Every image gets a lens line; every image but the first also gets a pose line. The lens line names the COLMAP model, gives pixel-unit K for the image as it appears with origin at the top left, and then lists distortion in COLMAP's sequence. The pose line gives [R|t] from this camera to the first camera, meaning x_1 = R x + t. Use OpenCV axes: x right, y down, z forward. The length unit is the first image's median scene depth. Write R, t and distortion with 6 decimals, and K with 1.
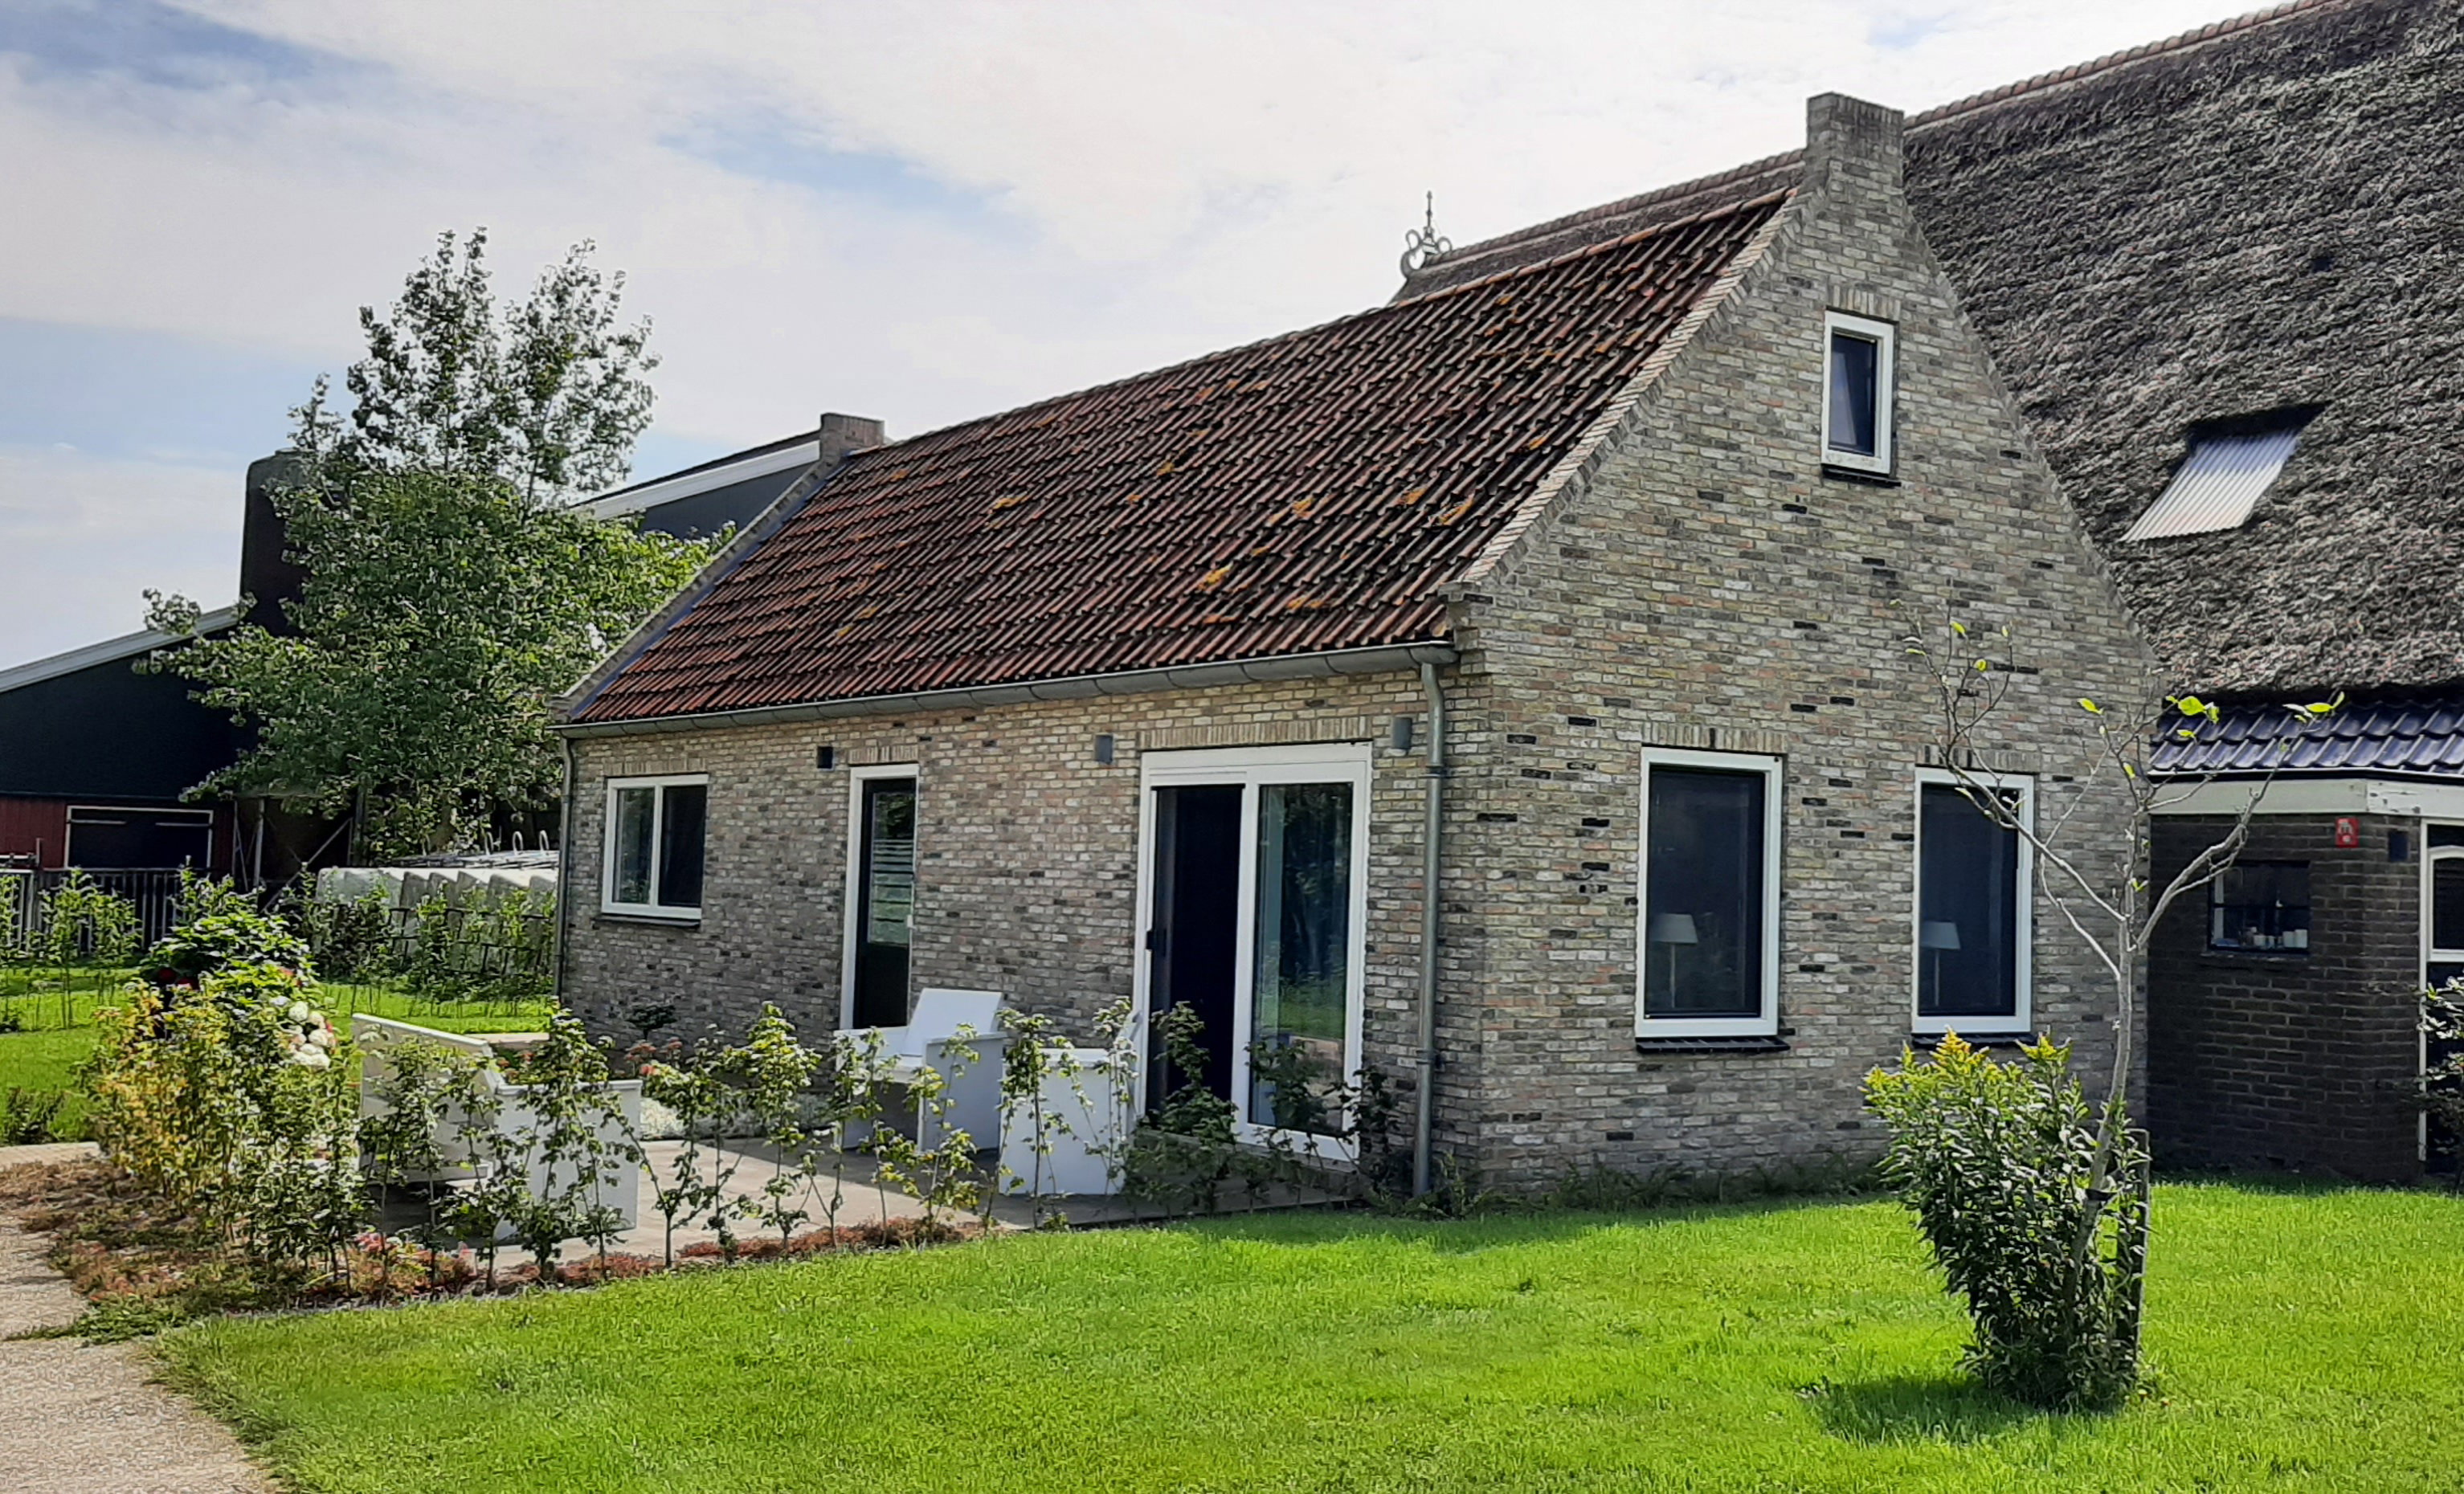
lens RADIAL K [[2566.9, 0, 1232.0], [0, 2566.9, 747.1], [0, 0, 1]] dist [0.003911, 0.000000]
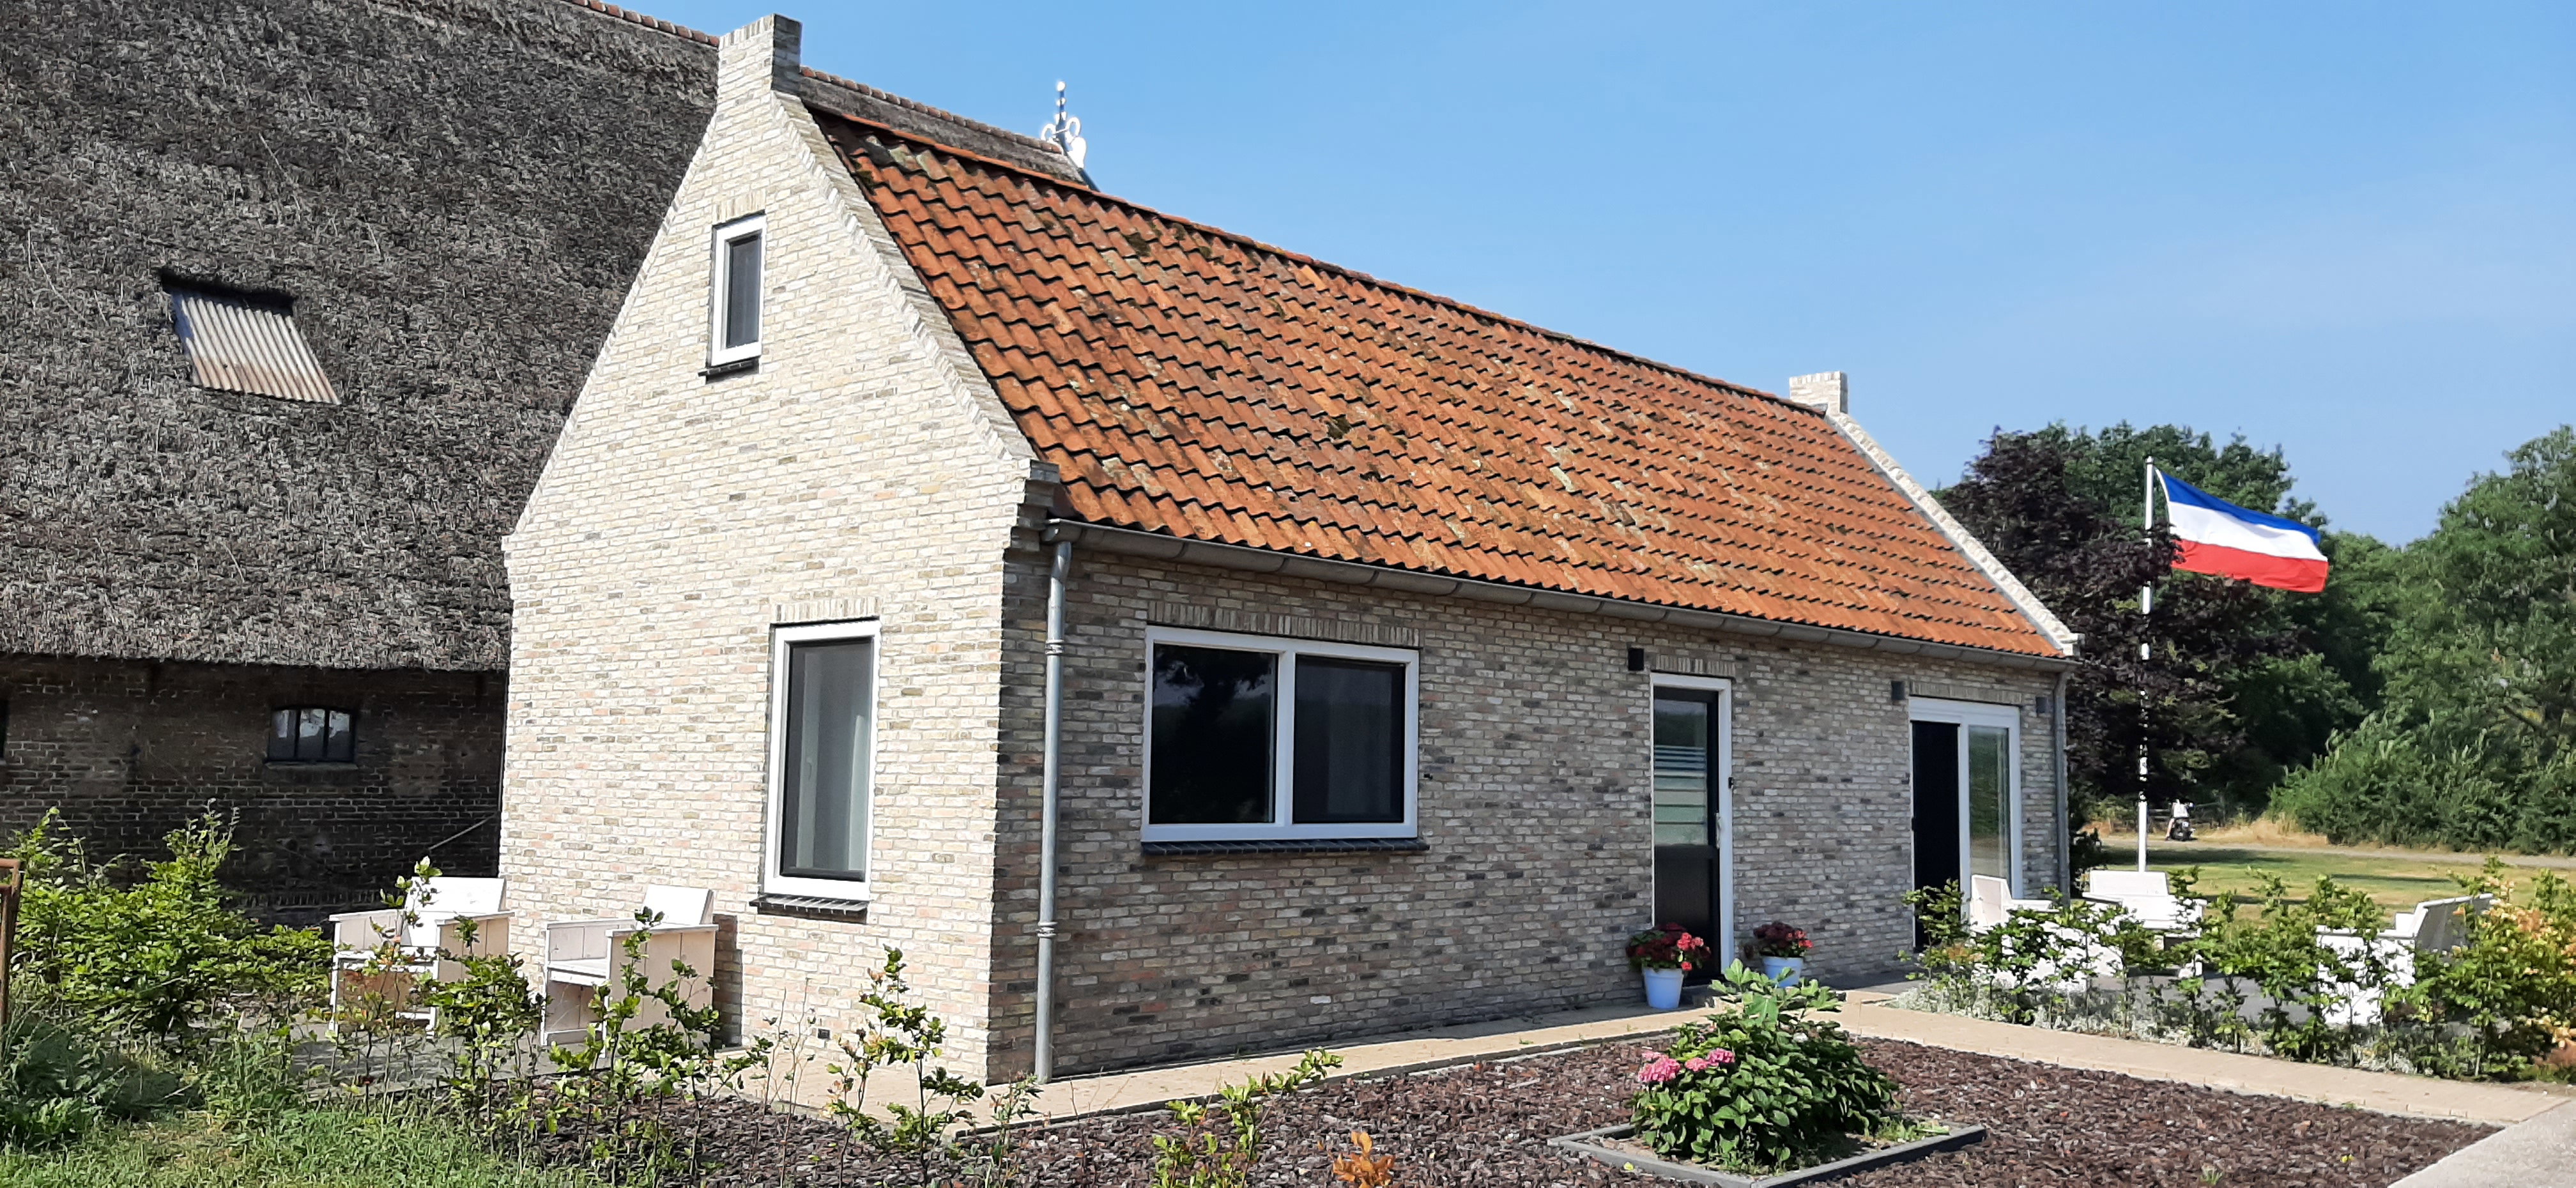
lens RADIAL K [[2002.7, 0, 1288.1], [0, 2002.7, 592.3], [0, 0, 1]] dist [0.000146, -0.000490]
pose [[-0.213775, 0.058370, 0.975138, -0.944790], [-0.077988, 0.994007, -0.076596, 0.051160], [-0.973765, -0.092424, -0.207942, 1.397704]]
